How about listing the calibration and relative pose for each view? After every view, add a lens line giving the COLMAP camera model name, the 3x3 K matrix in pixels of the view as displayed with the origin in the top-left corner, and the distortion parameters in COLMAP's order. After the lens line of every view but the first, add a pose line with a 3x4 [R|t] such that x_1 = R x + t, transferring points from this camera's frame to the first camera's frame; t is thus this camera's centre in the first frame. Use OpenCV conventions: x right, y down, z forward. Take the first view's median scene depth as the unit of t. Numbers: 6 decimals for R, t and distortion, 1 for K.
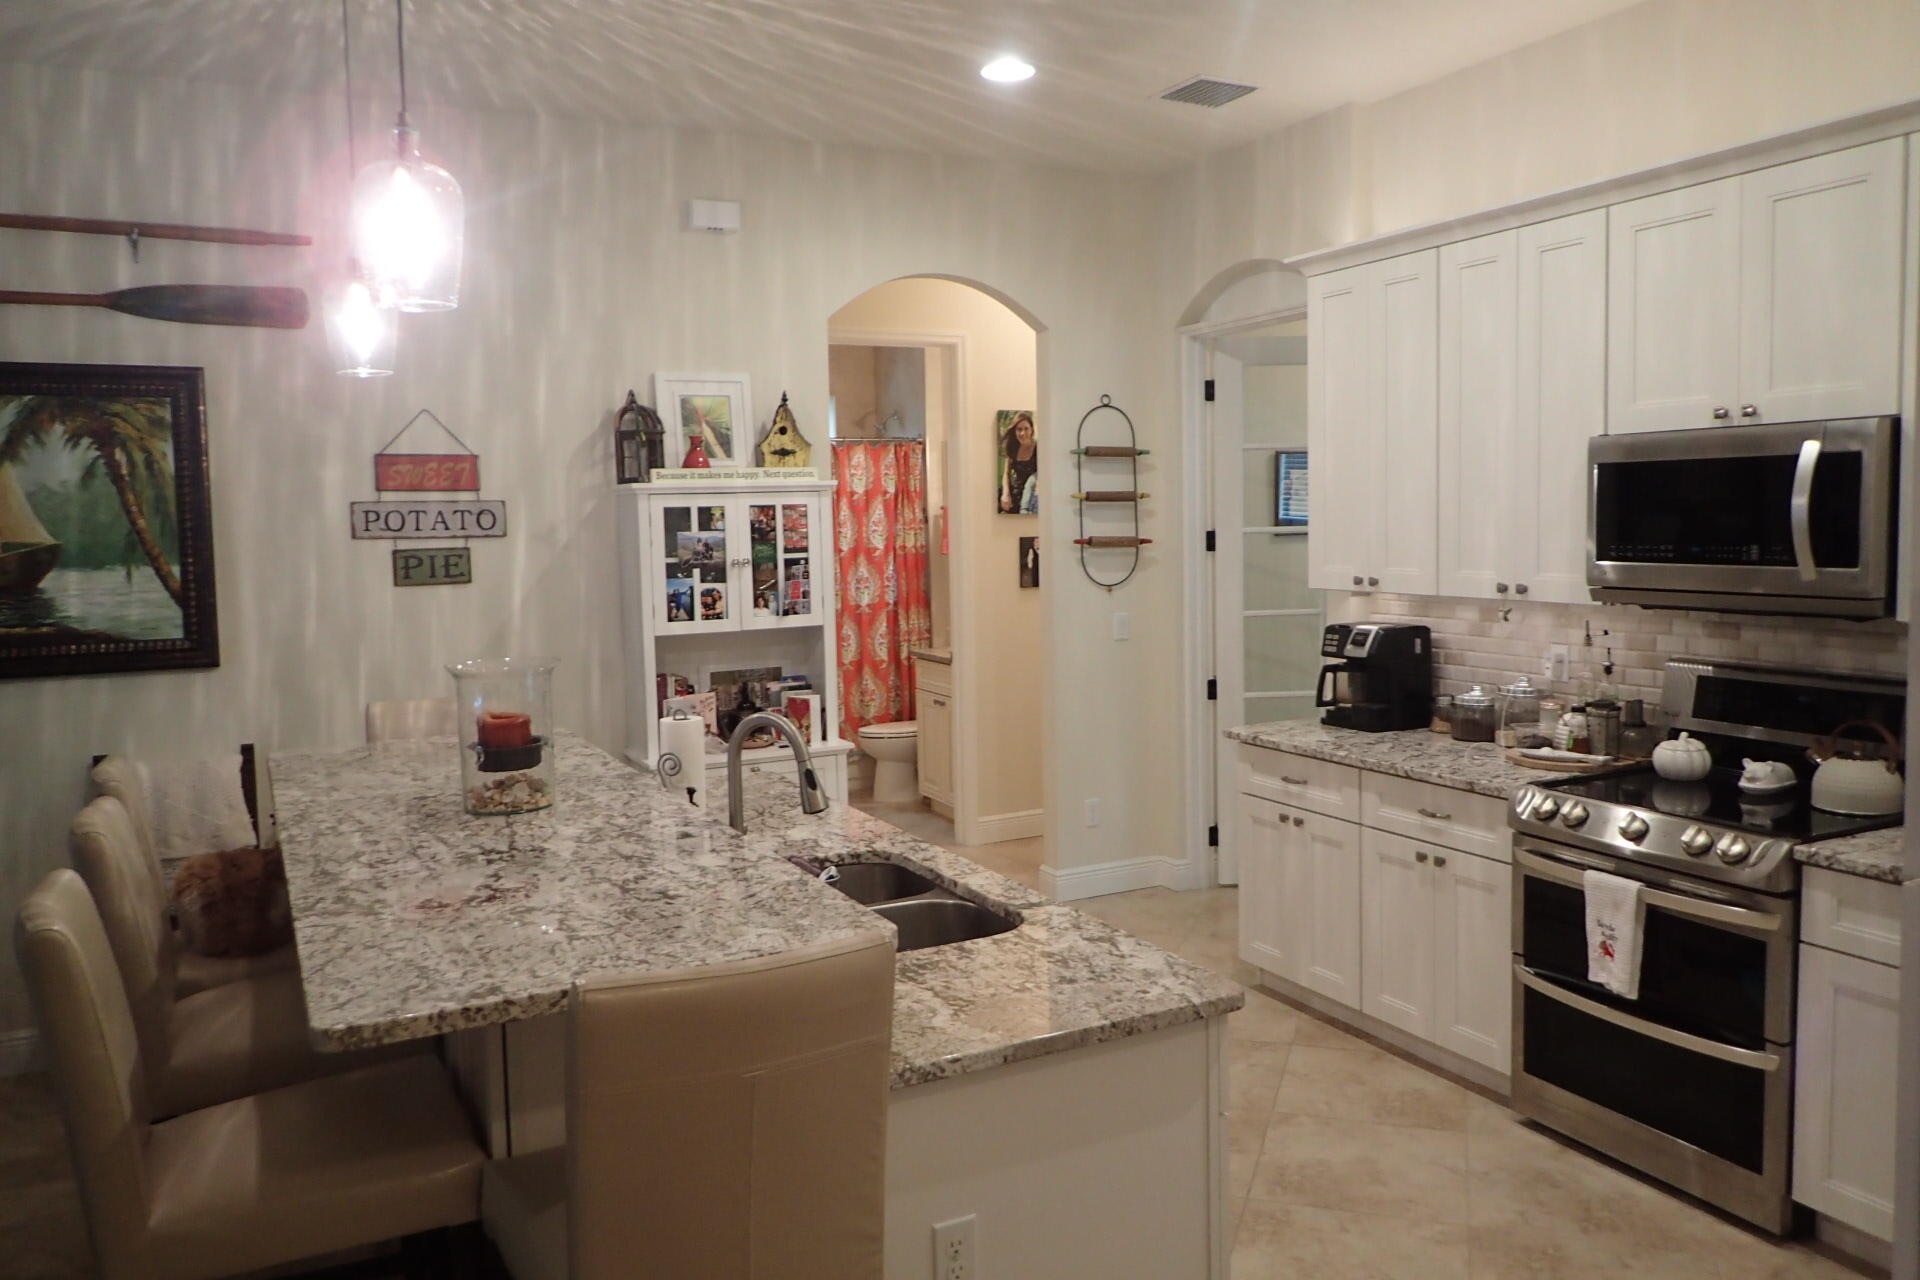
lens RADIAL K [[1448.6, 0, 964.6], [0, 1448.6, 624.3], [0, 0, 1]] dist [0.012863, 0.011627]
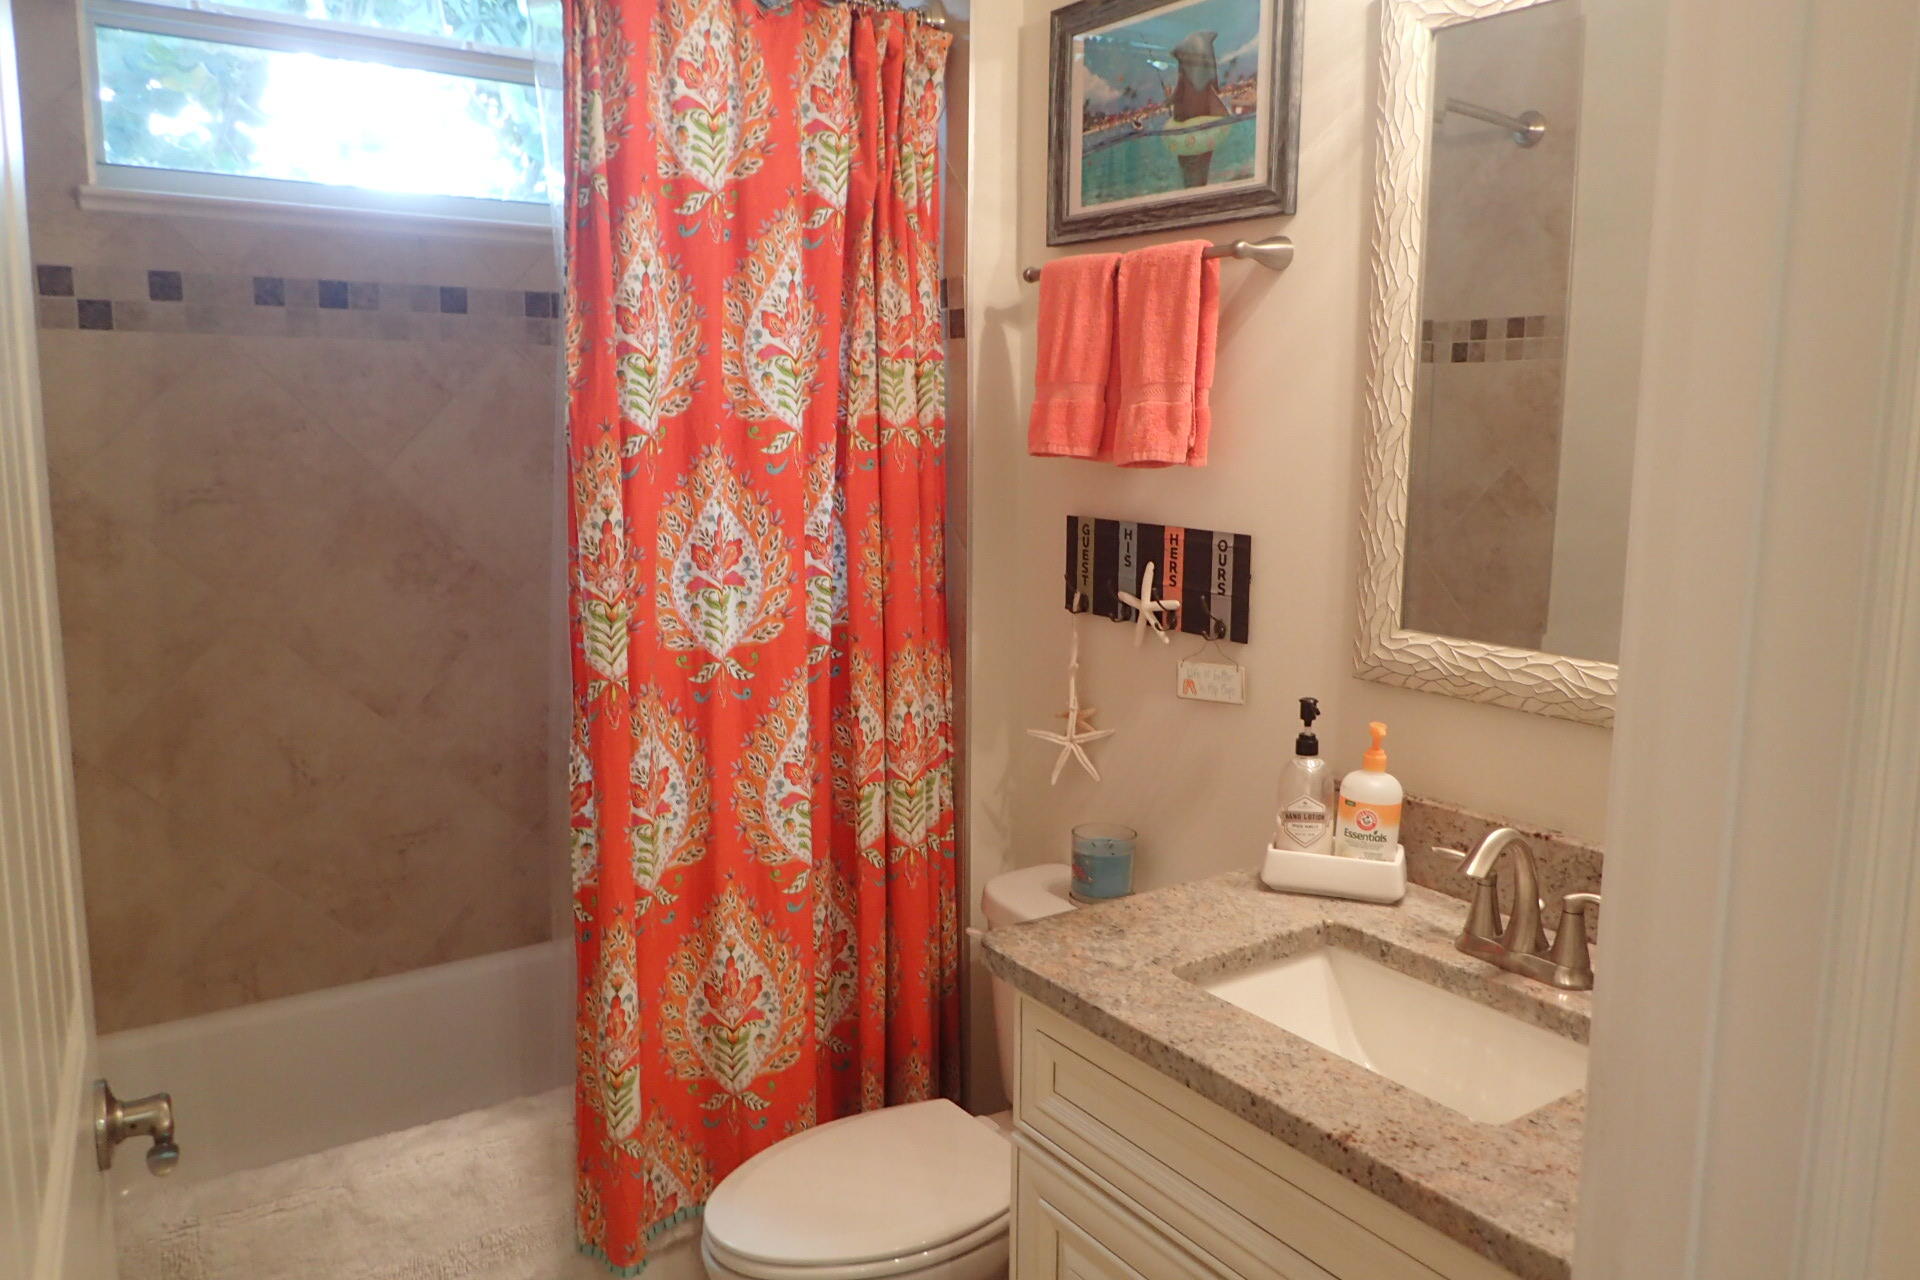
lens RADIAL K [[1448.6, 0, 956.8], [0, 1448.6, 637.8], [0, 0, 1]] dist [0.012863, 0.011627]
pose [[0.993629, 0.012995, 0.111945, -0.057435], [-0.021869, 0.996681, 0.078417, -0.036124], [-0.110555, -0.080365, 0.990615, 0.749050]]
